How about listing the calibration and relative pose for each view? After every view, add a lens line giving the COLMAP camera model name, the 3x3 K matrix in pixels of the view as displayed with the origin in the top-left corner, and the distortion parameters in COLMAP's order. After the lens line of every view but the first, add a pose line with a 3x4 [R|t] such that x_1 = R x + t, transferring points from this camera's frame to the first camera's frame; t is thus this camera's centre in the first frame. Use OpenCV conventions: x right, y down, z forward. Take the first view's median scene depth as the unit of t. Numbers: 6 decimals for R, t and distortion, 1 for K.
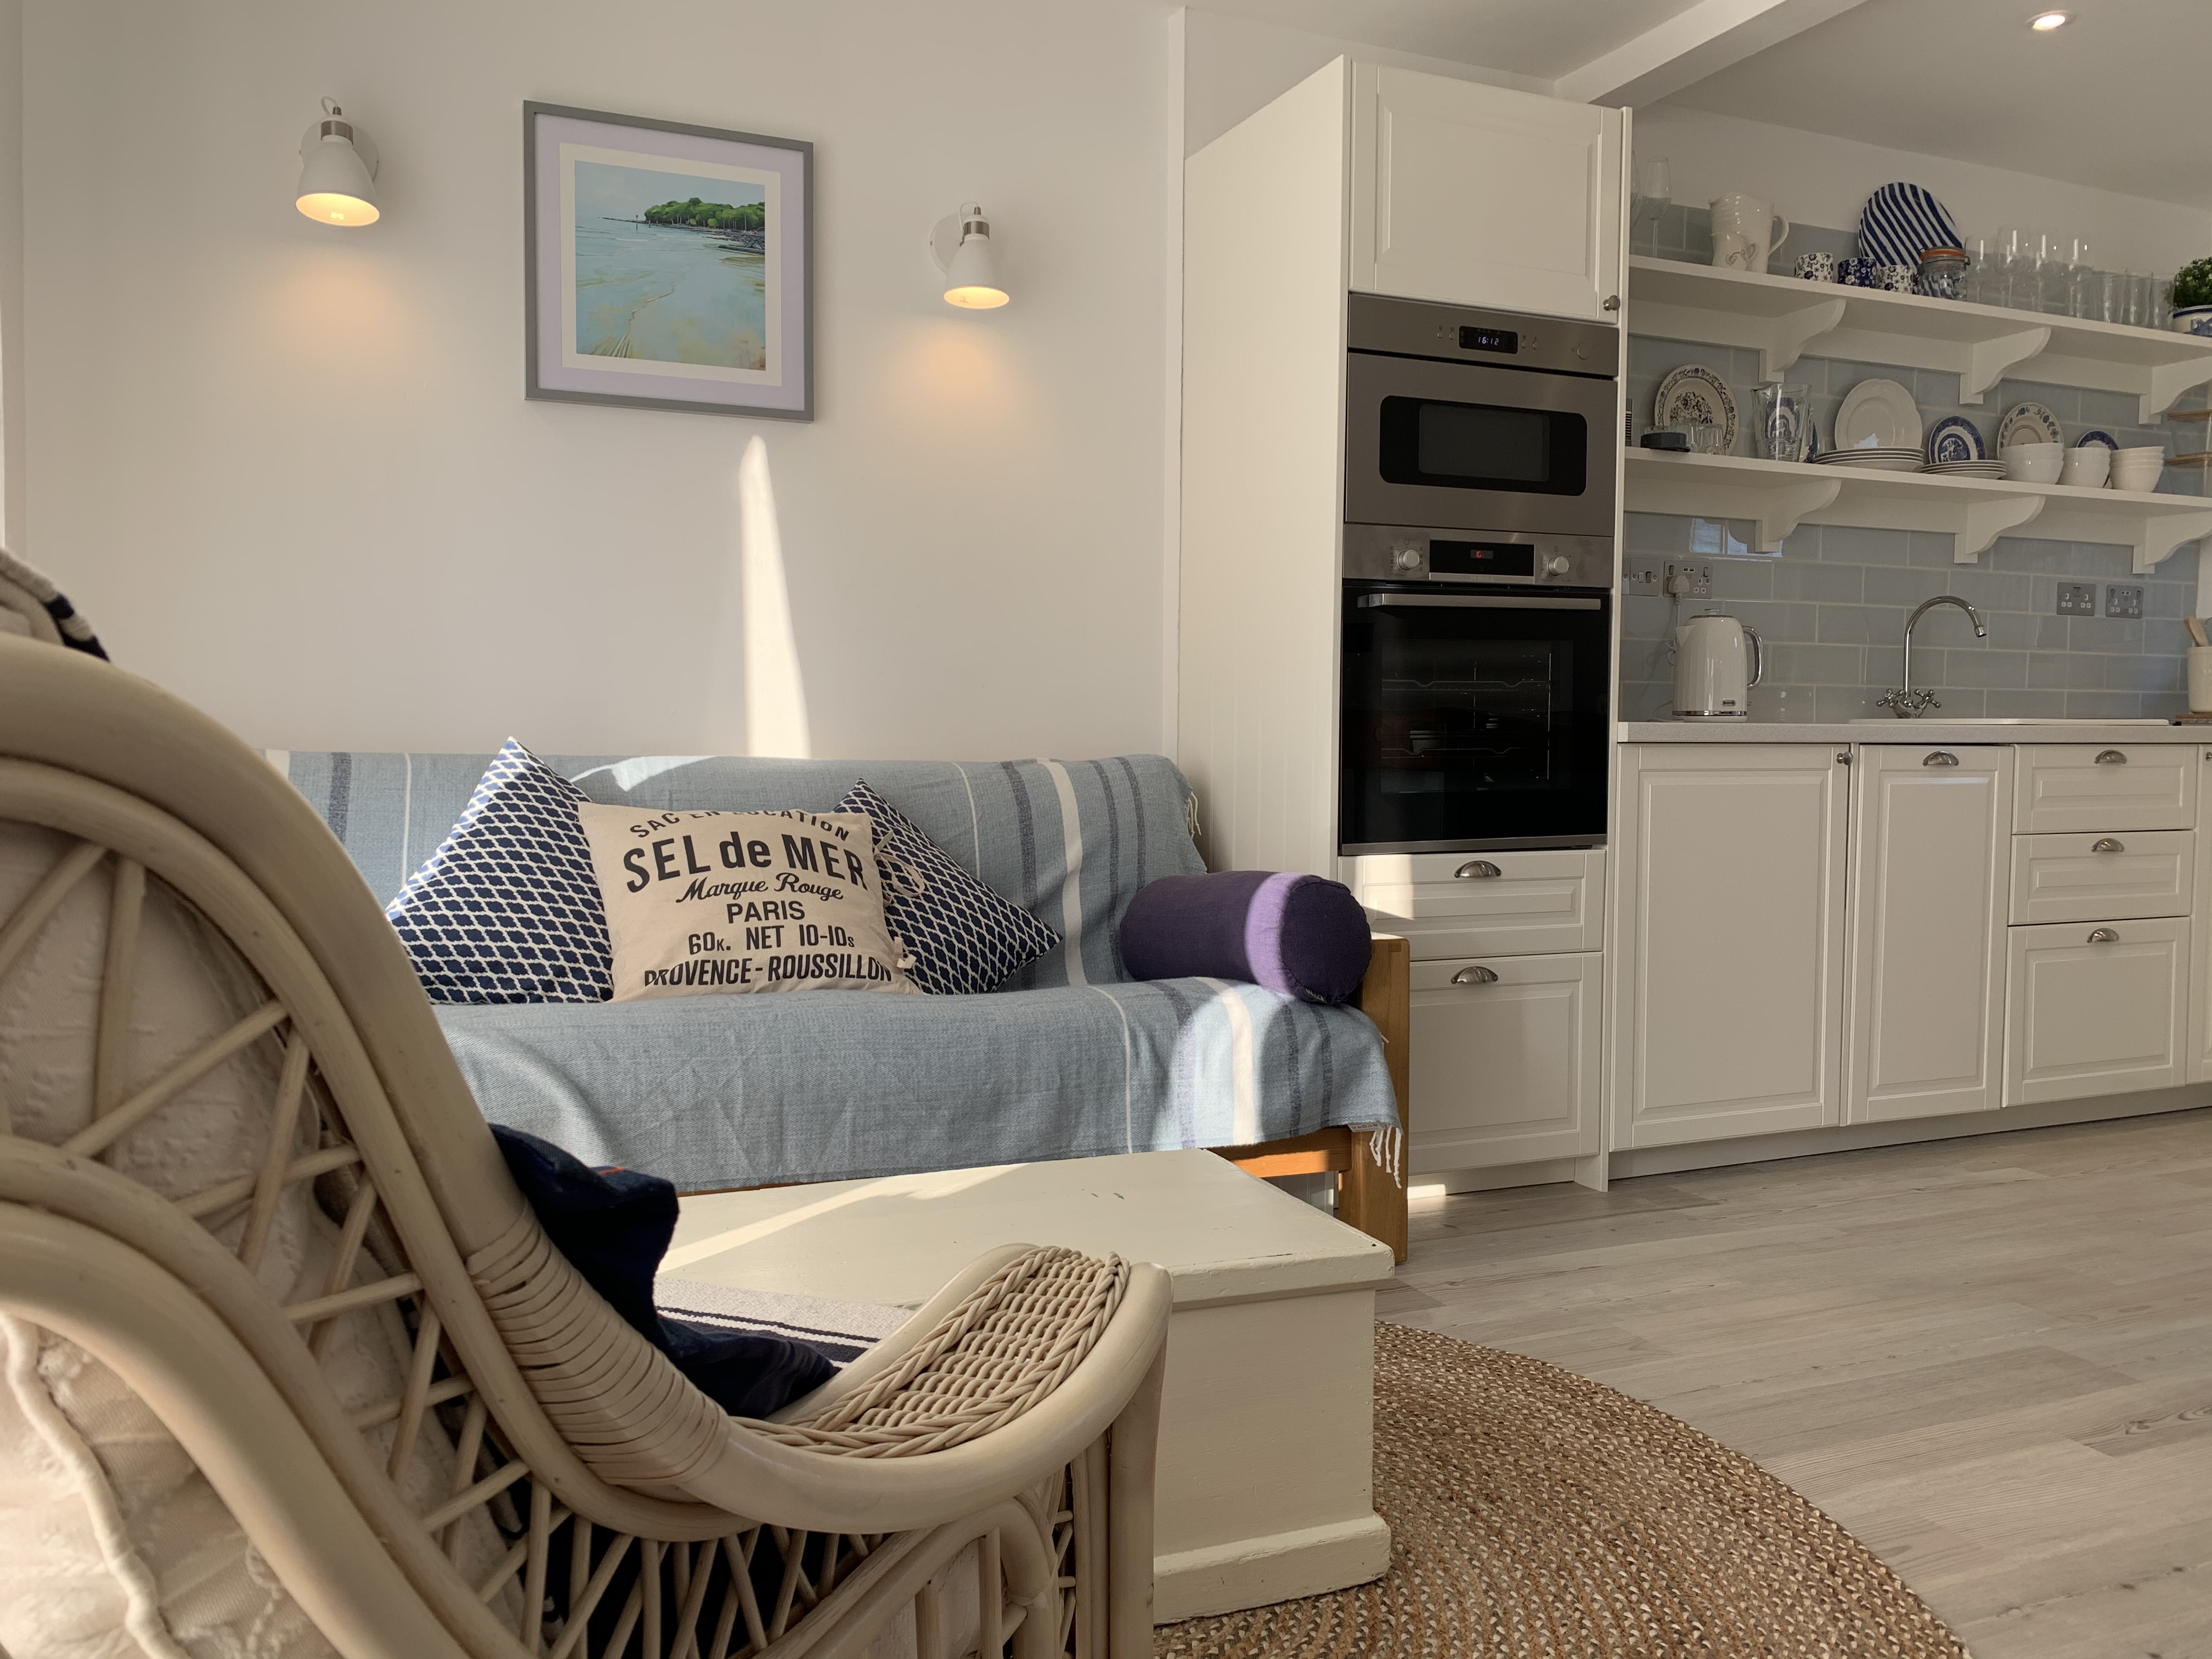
lens RADIAL K [[1703.5, 0, 1113.9], [0, 1703.5, 824.3], [0, 0, 1]] dist [0.004036, 0.003735]
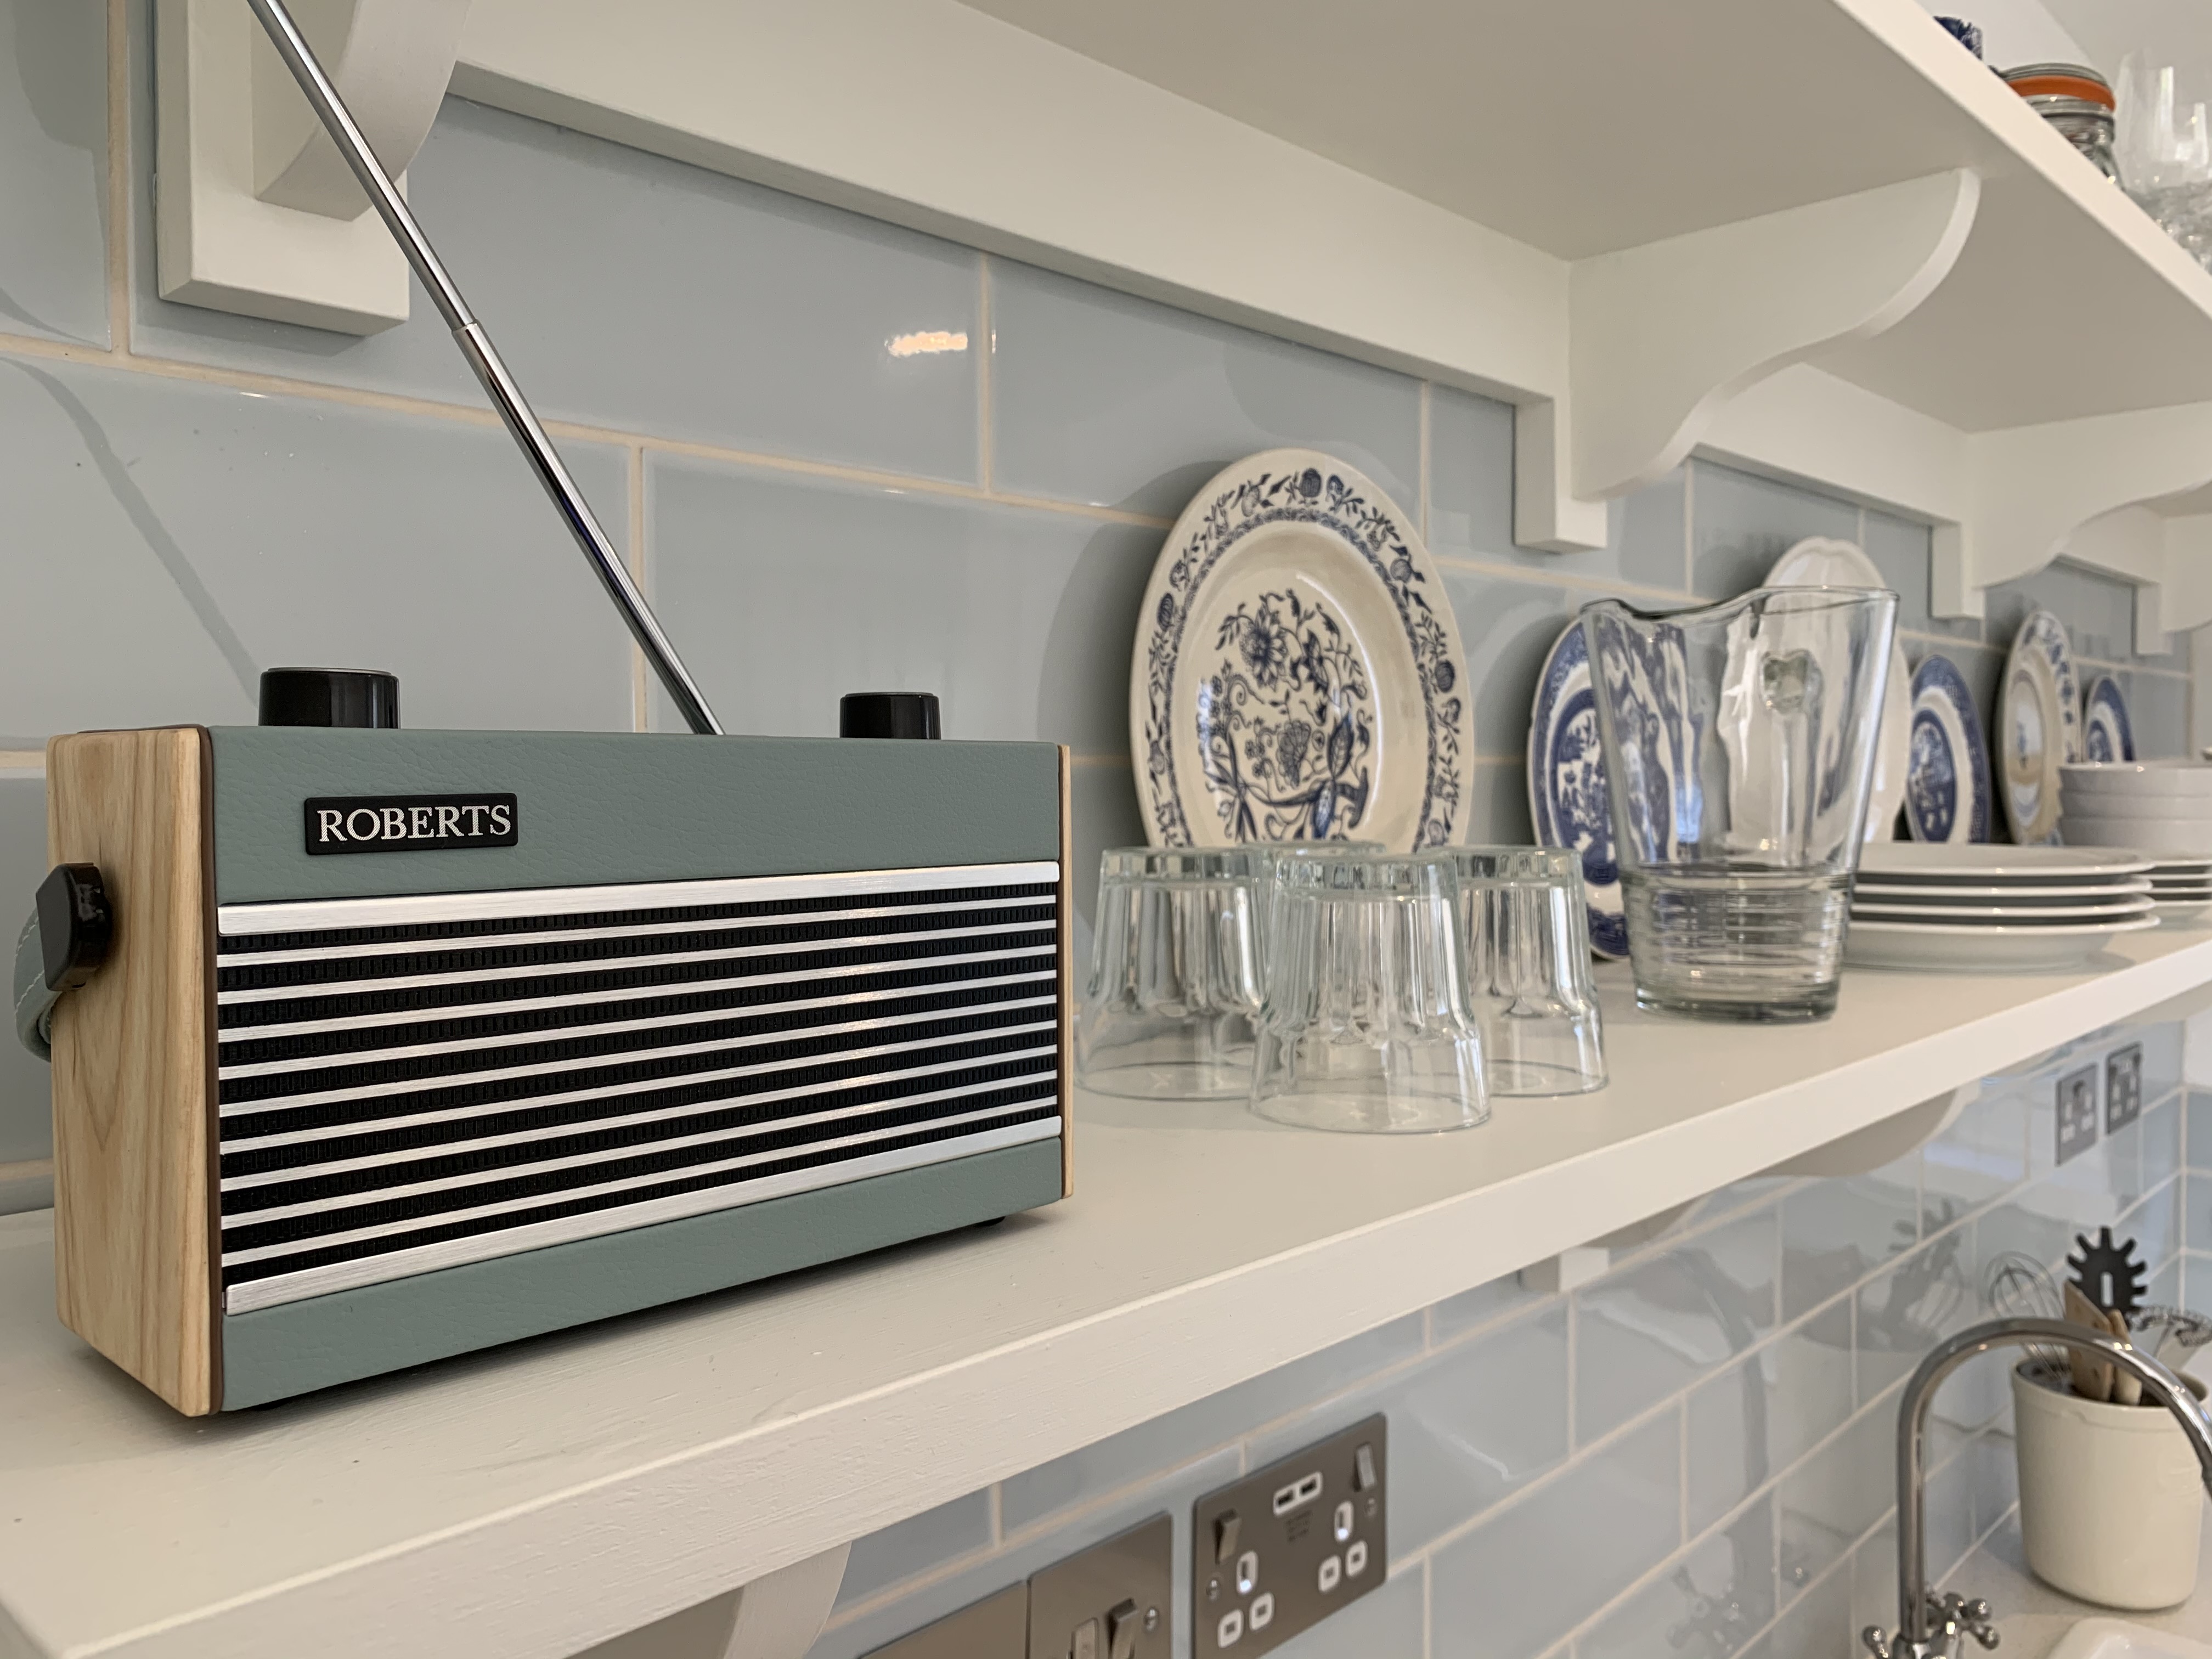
lens RADIAL K [[1703.5, 0, 1113.9], [0, 1703.5, 824.3], [0, 0, 1]] dist [0.004036, 0.003735]
pose [[0.921410, -0.028112, 0.387573, 0.307649], [0.039654, 0.998975, -0.021815, -0.279818], [-0.386562, 0.035470, 0.921581, 1.039429]]
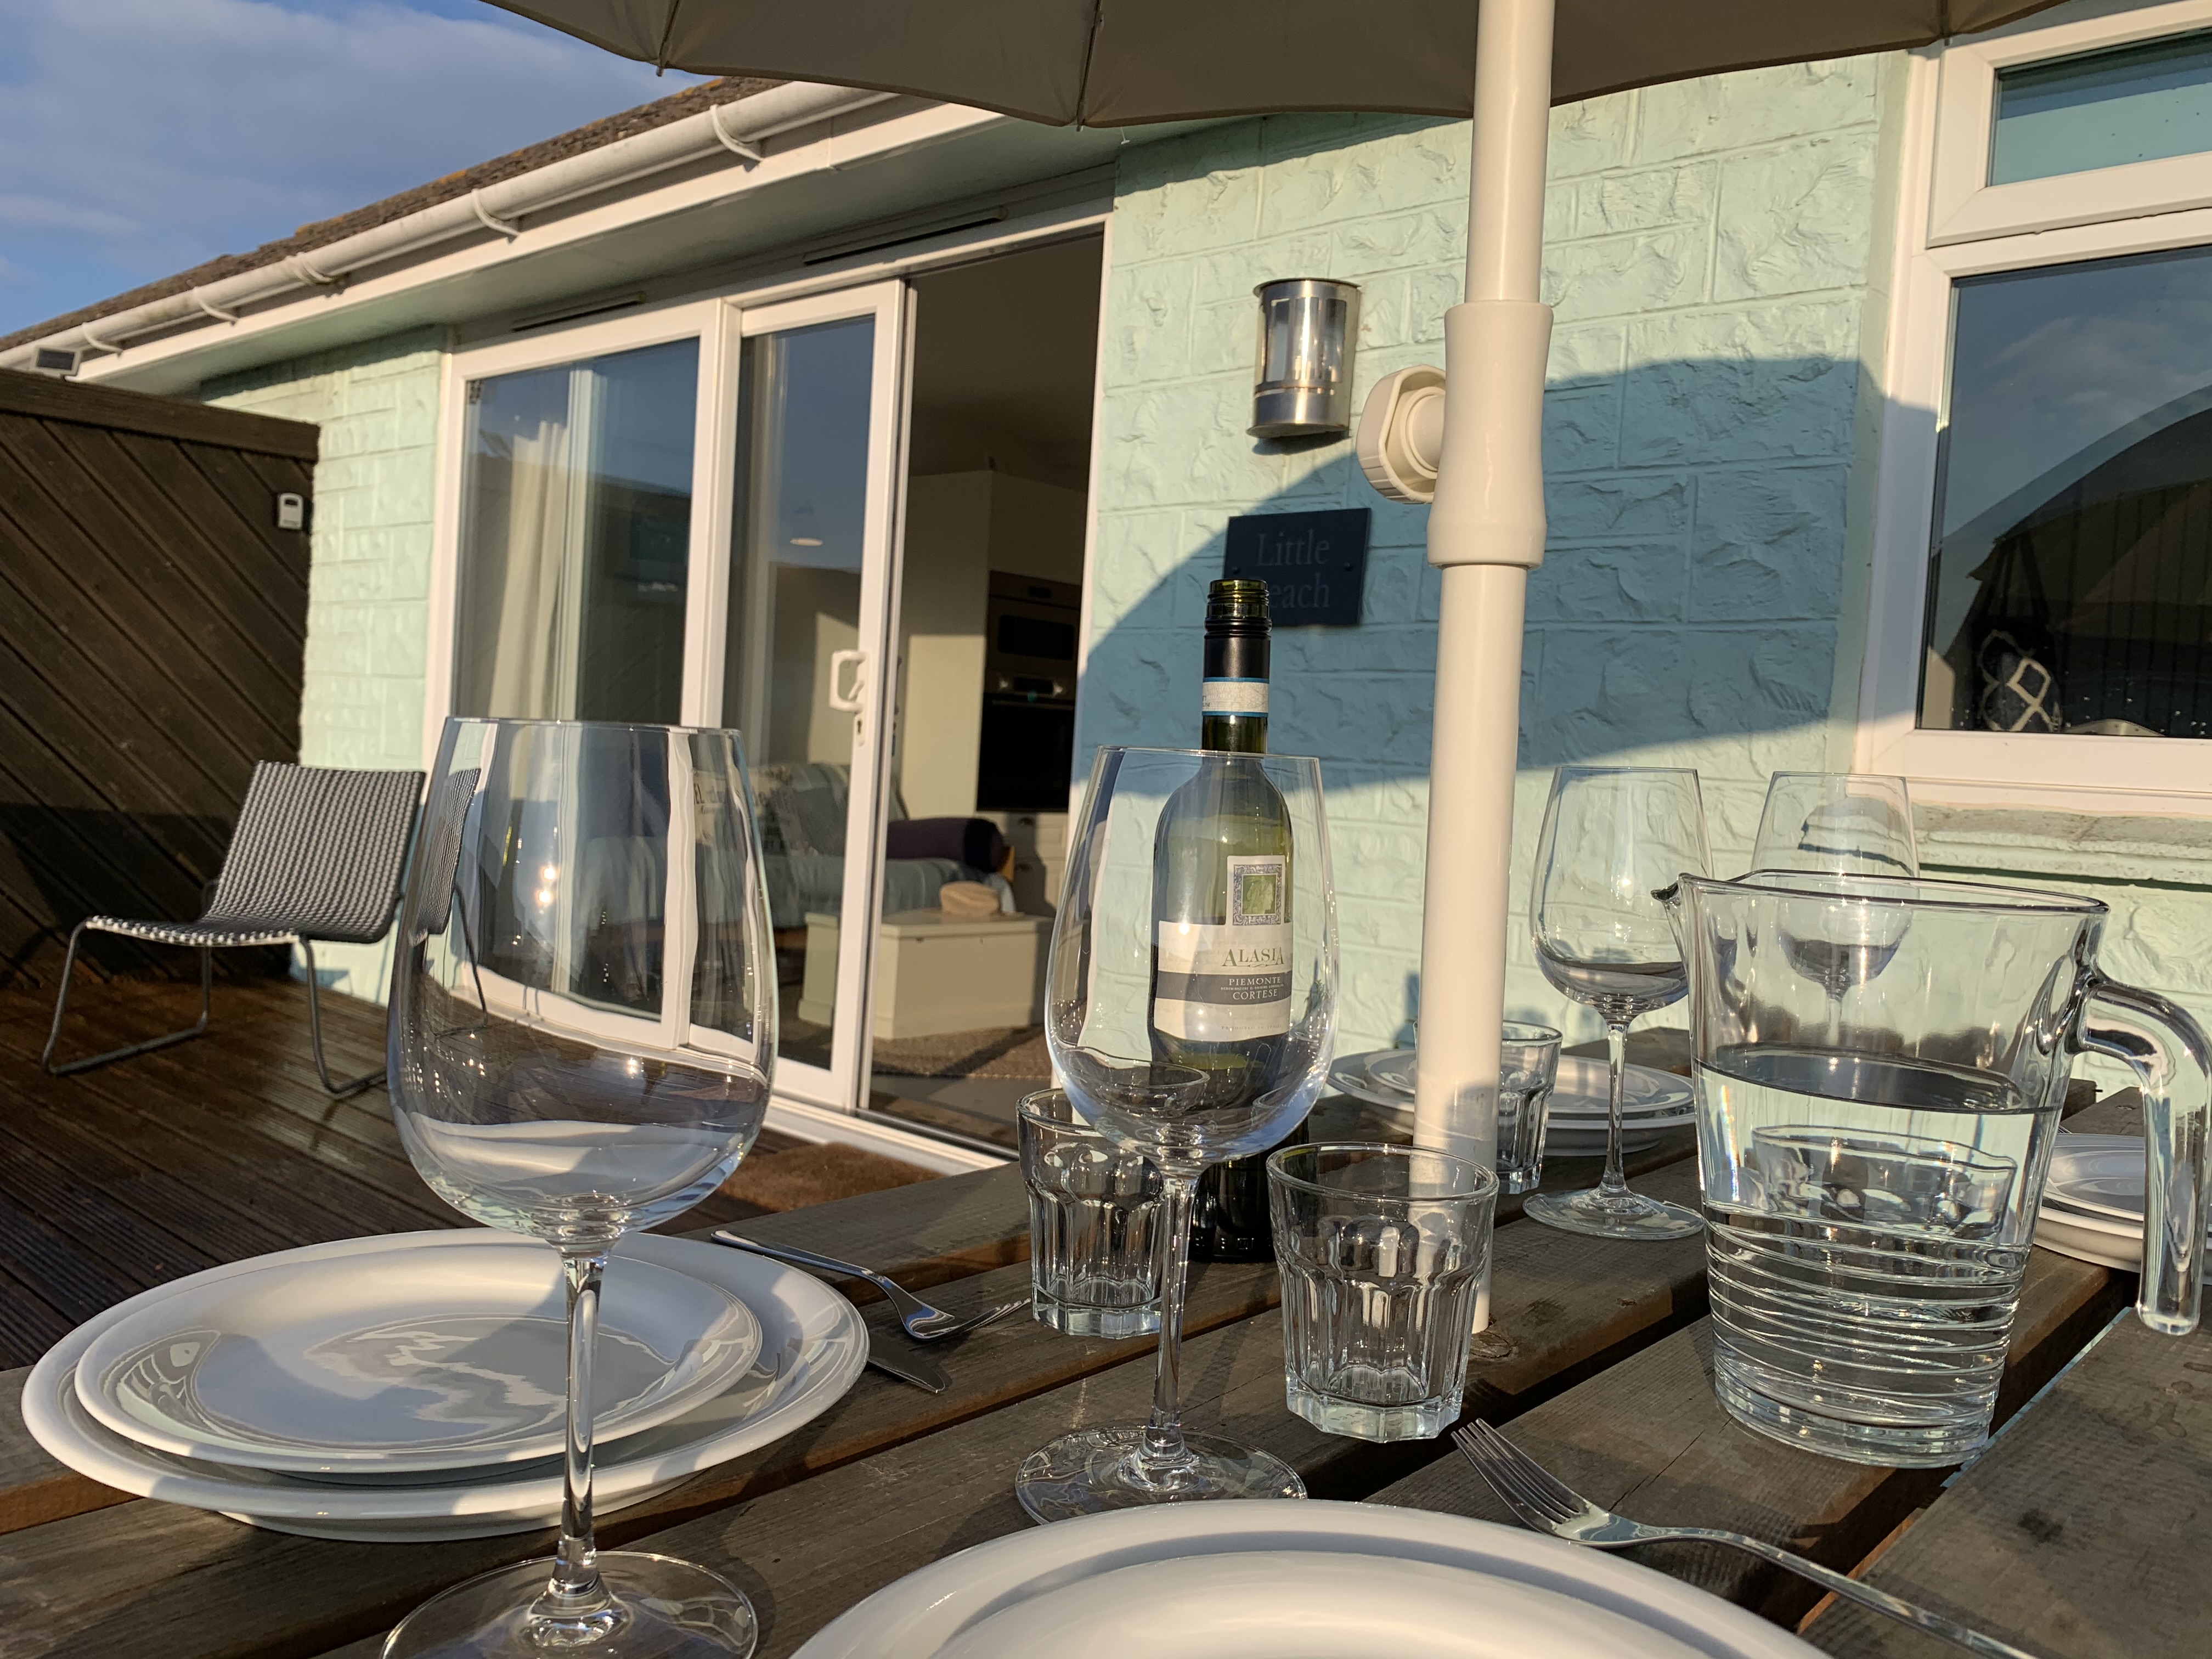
lens RADIAL K [[1703.5, 0, 1113.9], [0, 1703.5, 824.3], [0, 0, 1]] dist [0.004036, 0.003735]
pose [[0.909112, 0.031183, 0.415383, -0.592143], [-0.031162, 0.999491, -0.006831, 0.038919], [-0.415384, -0.006734, 0.909621, -1.053193]]
